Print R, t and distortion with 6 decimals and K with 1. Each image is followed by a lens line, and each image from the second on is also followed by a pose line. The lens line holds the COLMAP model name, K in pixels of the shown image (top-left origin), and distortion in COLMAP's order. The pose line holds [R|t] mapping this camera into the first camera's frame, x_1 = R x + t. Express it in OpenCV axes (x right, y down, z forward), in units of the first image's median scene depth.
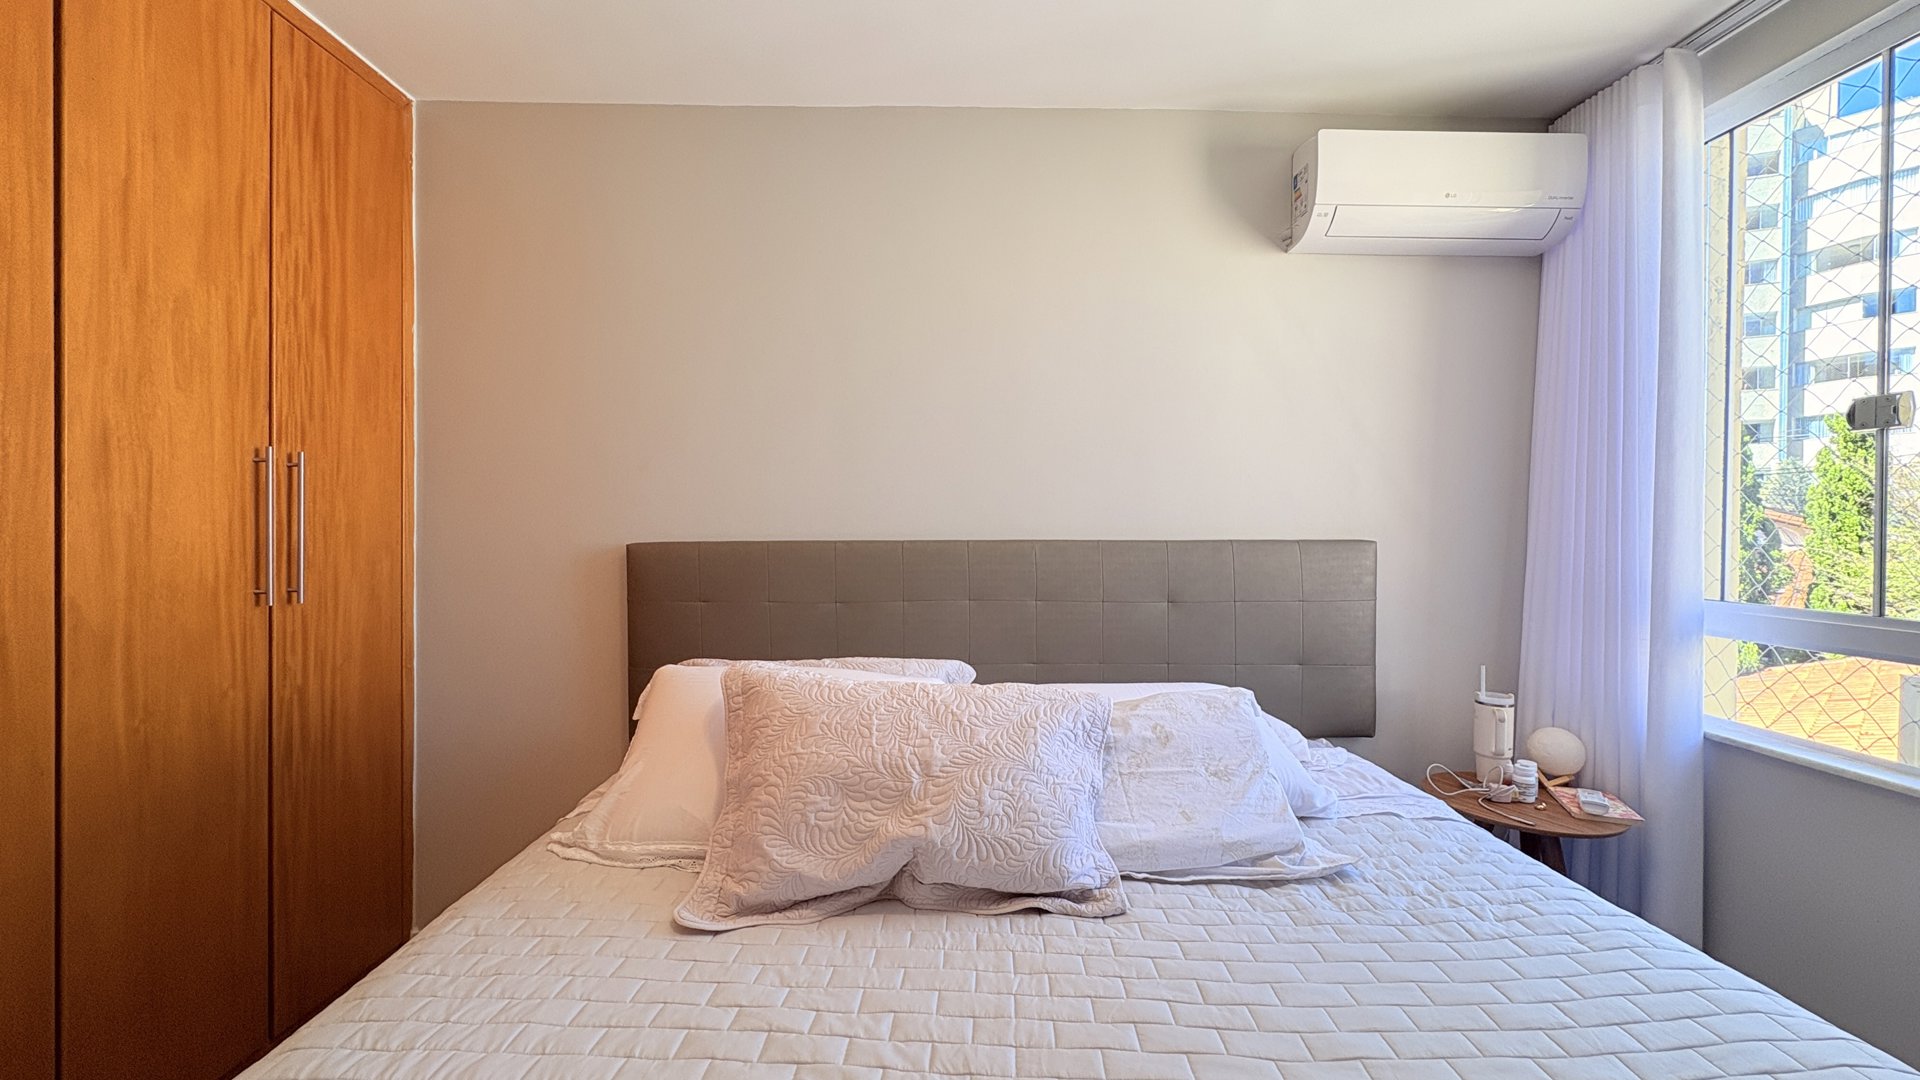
lens RADIAL K [[764.9, 0, 961.6], [0, 764.9, 534.1], [0, 0, 1]] dist [0.001703, -0.000079]
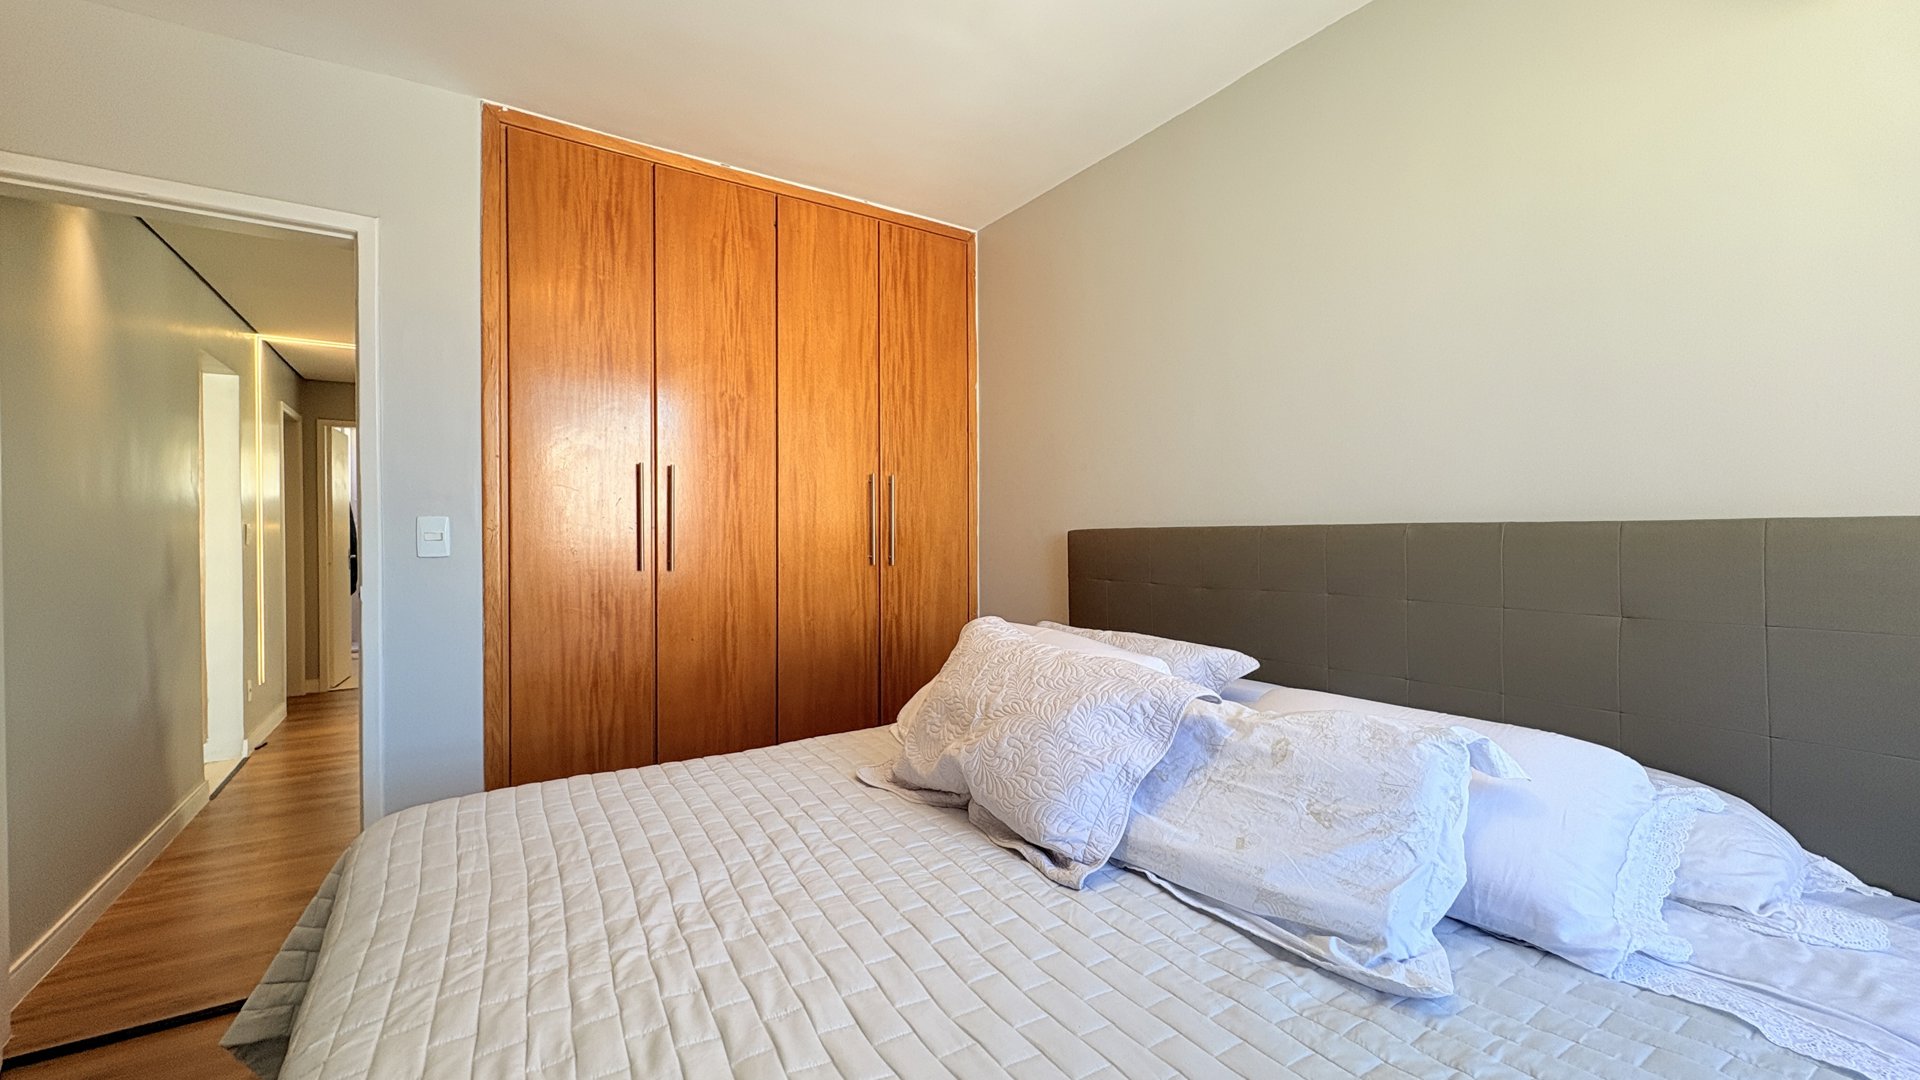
lens RADIAL K [[764.9, 0, 961.6], [0, 764.9, 534.1], [0, 0, 1]] dist [0.001703, -0.000079]
pose [[0.535371, -0.000964, -0.844617, 0.689659], [-0.002474, 0.999993, -0.002710, 0.029326], [0.844614, 0.003541, 0.535365, 0.246996]]
